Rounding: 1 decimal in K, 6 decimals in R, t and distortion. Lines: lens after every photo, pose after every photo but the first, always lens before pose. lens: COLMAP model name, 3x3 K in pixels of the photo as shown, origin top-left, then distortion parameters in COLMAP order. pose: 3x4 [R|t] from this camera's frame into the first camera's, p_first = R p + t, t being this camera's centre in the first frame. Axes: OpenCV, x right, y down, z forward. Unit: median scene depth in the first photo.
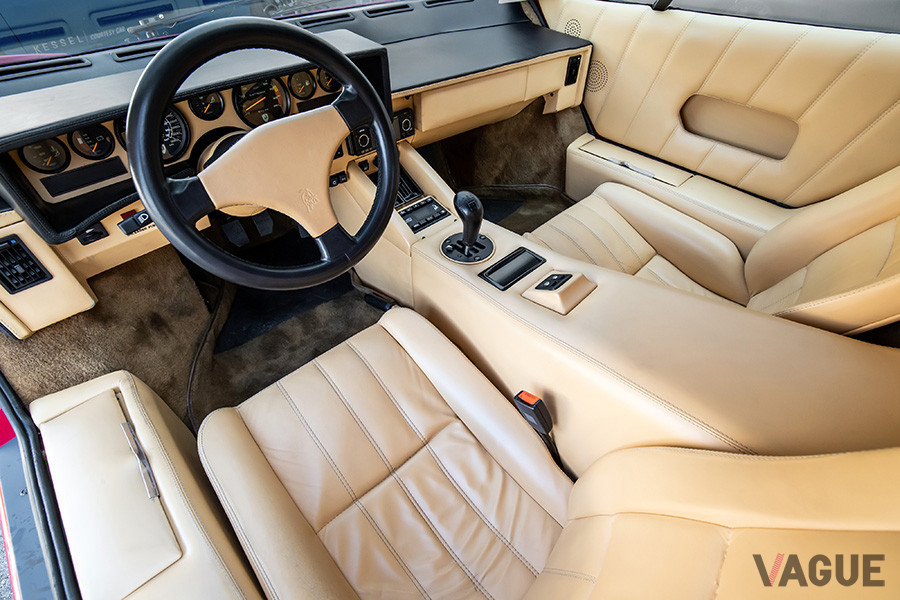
lens RADIAL K [[432.9, 0, 468.3], [0, 432.9, 302.8], [0, 0, 1]] dist [-0.004681, -0.000636]
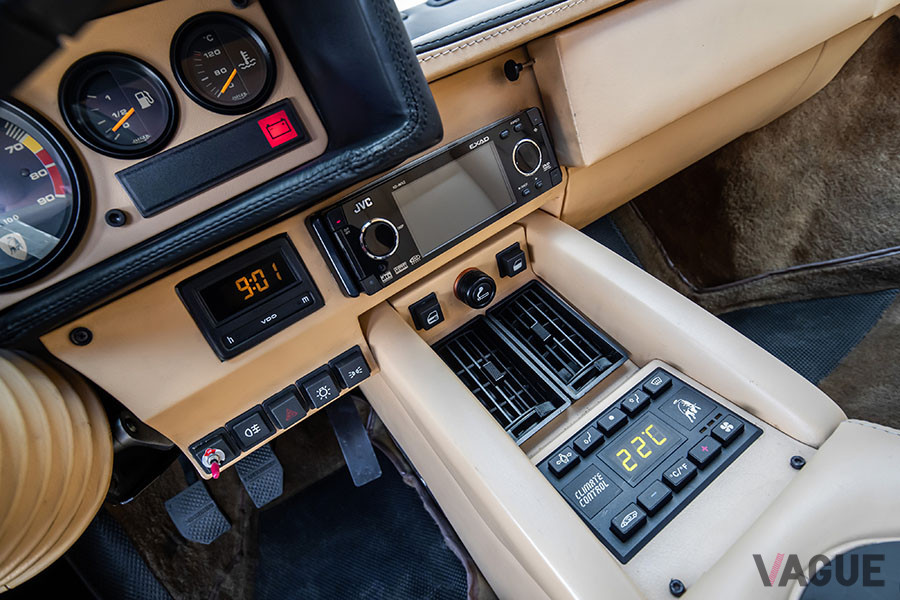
lens RADIAL K [[514.0, 0, 449.4], [0, 514.0, 299.0], [0, 0, 1]] dist [-0.019197, 0.000024]
pose [[0.892401, -0.211079, -0.398832, -0.056368], [0.102859, 0.955735, -0.275663, -0.178802], [0.439365, 0.204978, 0.874610, 0.547208]]
